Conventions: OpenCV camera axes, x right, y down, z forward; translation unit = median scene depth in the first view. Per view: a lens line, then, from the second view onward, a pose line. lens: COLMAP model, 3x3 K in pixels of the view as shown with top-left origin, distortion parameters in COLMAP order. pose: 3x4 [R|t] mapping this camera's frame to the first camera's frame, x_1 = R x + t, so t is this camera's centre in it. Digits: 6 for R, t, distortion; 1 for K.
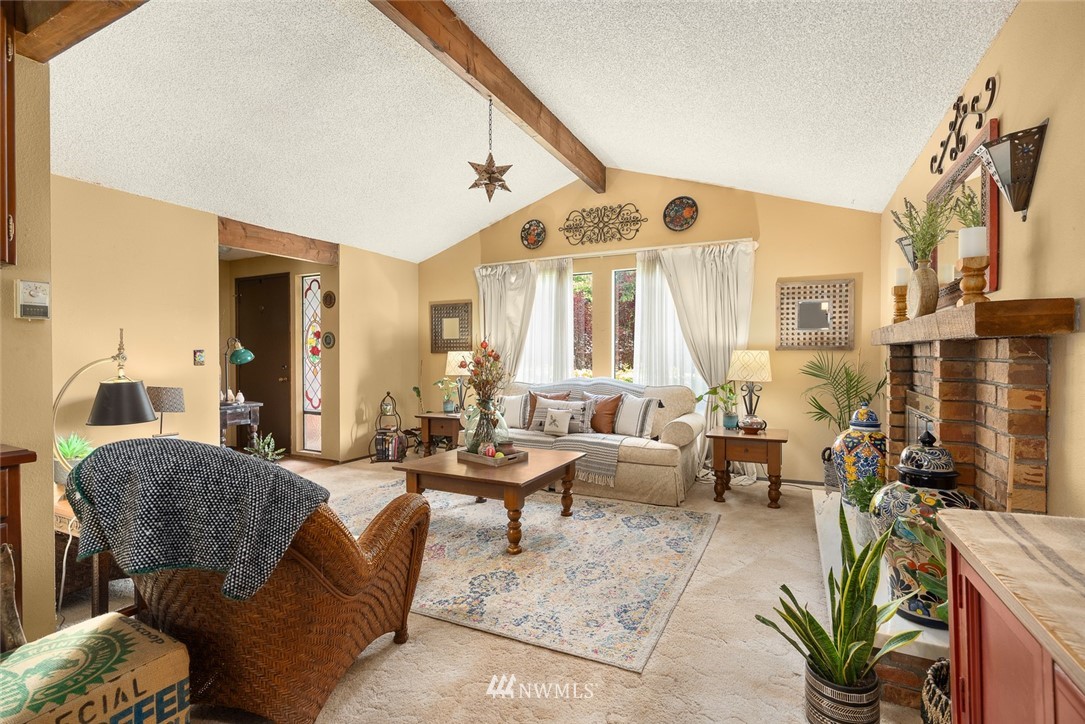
lens RADIAL K [[501.5, 0, 541.9], [0, 501.5, 360.0], [0, 0, 1]] dist [-0.013701, 0.003826]
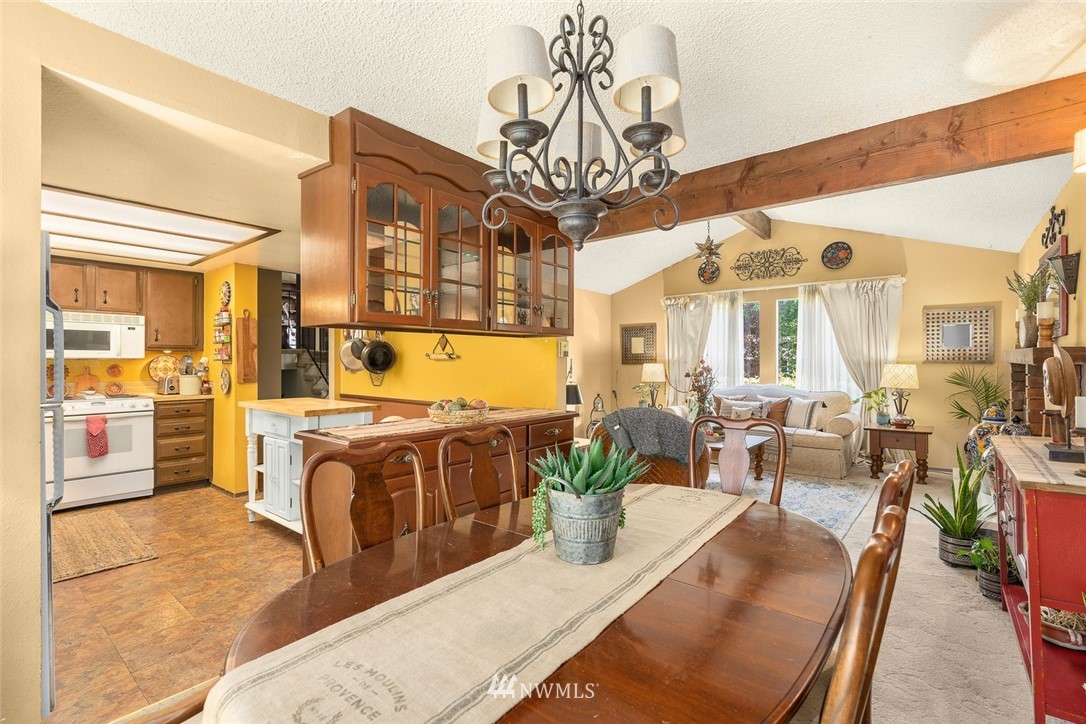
lens RADIAL K [[502.0, 0, 546.0], [0, 502.0, 360.6], [0, 0, 1]] dist [-0.013701, 0.003826]
pose [[0.977633, -0.000767, -0.210318, -0.196182], [-0.001608, 0.999937, -0.011122, -0.012407], [0.210314, 0.011212, 0.977570, -0.430411]]
